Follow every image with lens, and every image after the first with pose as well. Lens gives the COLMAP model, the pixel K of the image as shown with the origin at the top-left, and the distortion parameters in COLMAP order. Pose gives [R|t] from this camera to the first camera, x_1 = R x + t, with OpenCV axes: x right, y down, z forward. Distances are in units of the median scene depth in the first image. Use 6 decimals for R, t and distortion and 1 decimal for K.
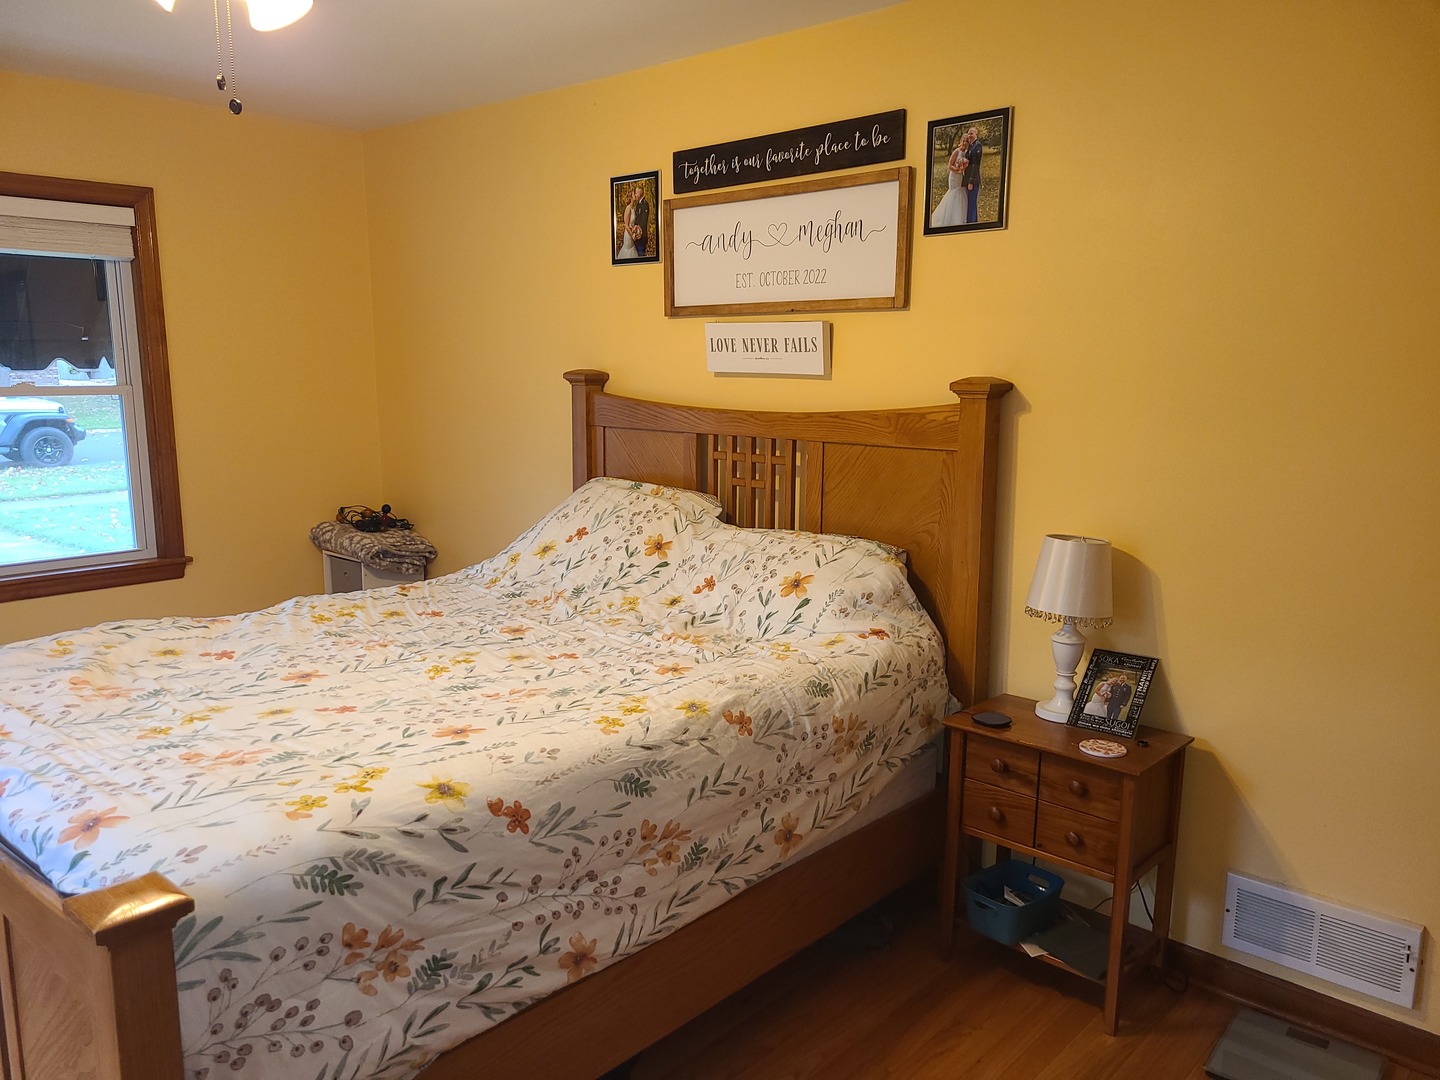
lens RADIAL K [[1077.2, 0, 701.9], [0, 1077.2, 553.4], [0, 0, 1]] dist [0.061494, -0.046352]
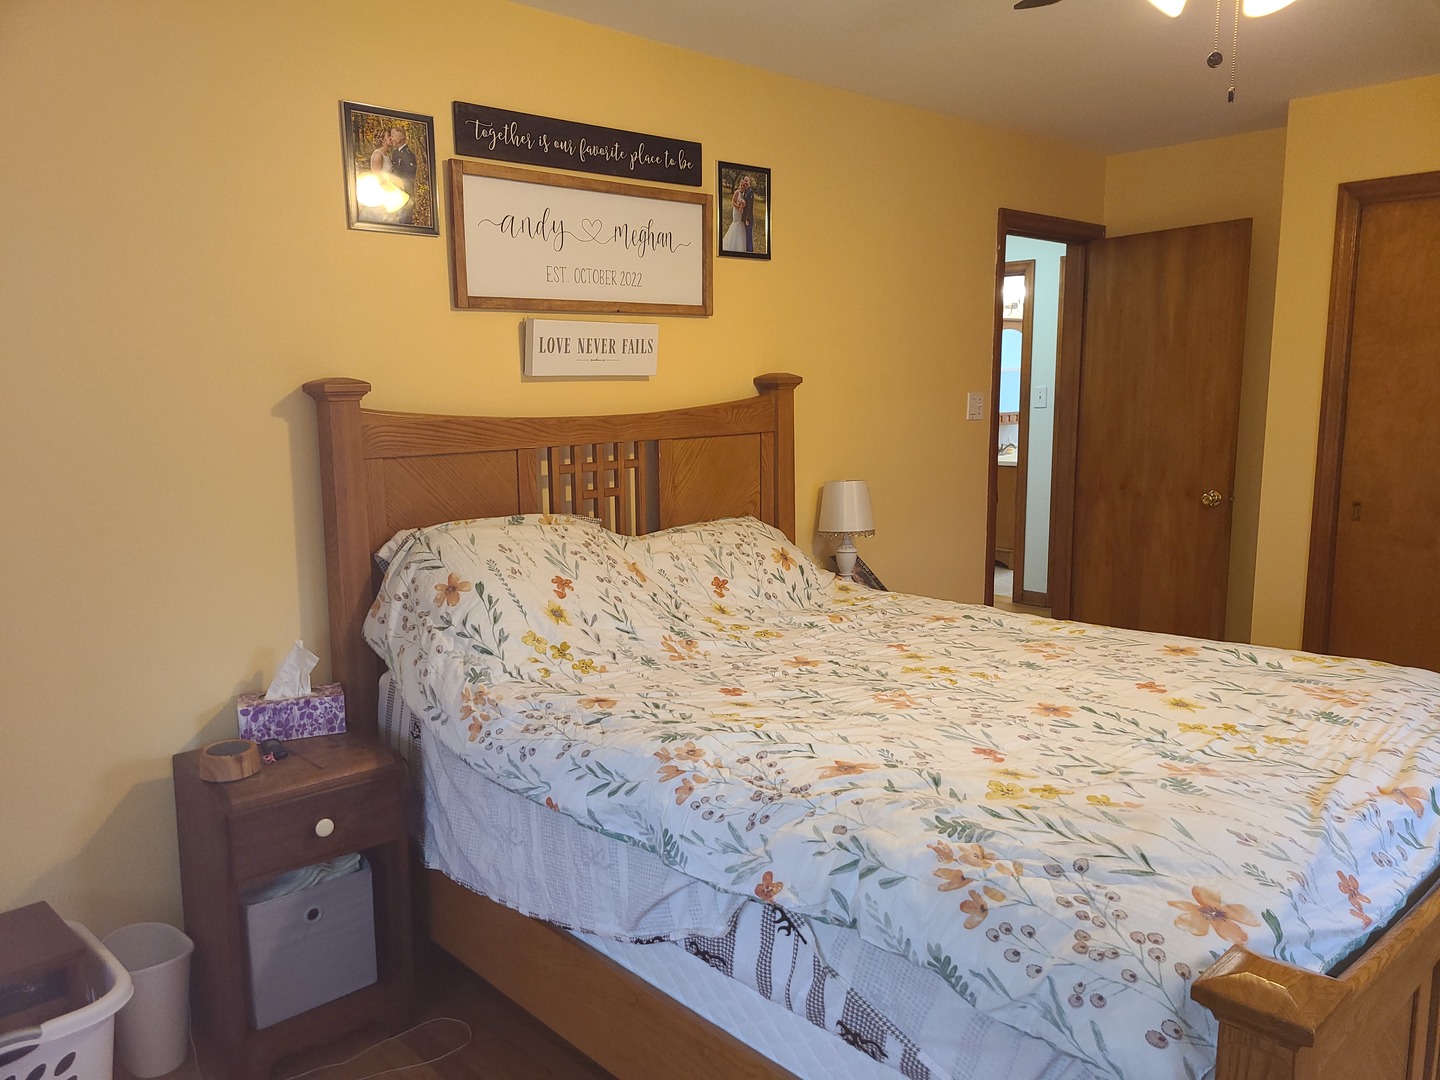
lens RADIAL K [[1077.2, 0, 689.5], [0, 1077.2, 545.5], [0, 0, 1]] dist [0.061494, -0.046352]
pose [[0.076445, -0.163416, 0.983591, -1.165147], [0.192159, 0.970399, 0.146290, -0.189967], [-0.978382, 0.177823, 0.105584, 1.108534]]
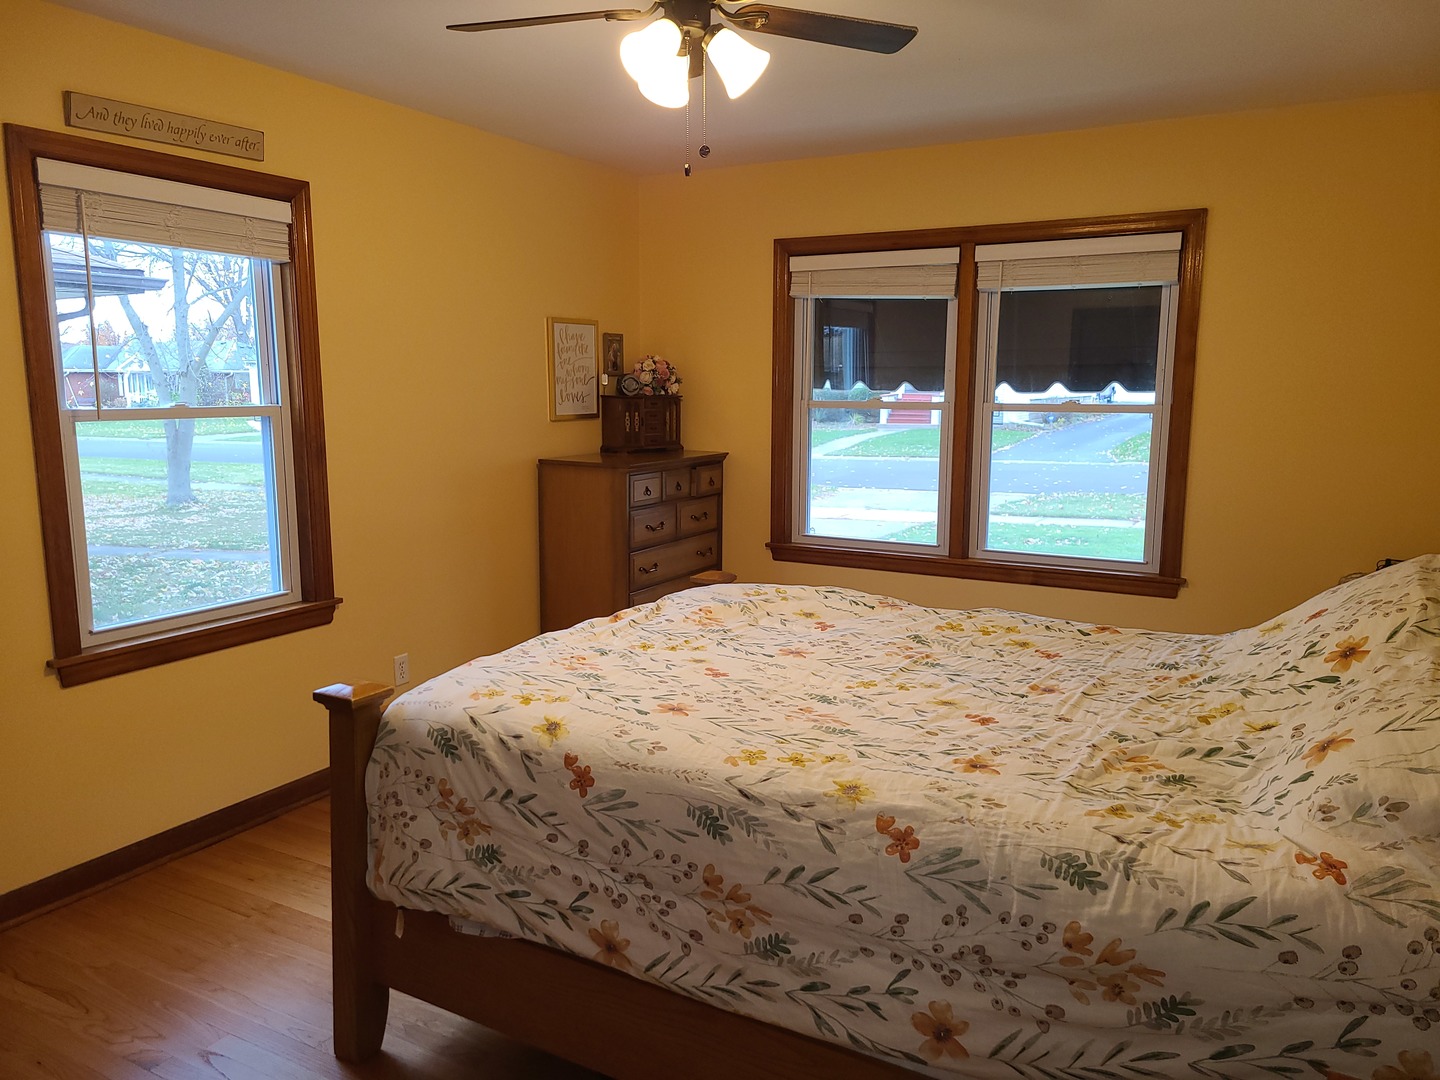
lens RADIAL K [[1077.2, 0, 720.0], [0, 1077.2, 544.3], [0, 0, 1]] dist [0.061494, -0.046352]
pose [[0.233220, 0.140006, -0.962293, 0.638566], [-0.176012, 0.979313, 0.099825, -0.089409], [0.956362, 0.146094, 0.253038, 0.594293]]
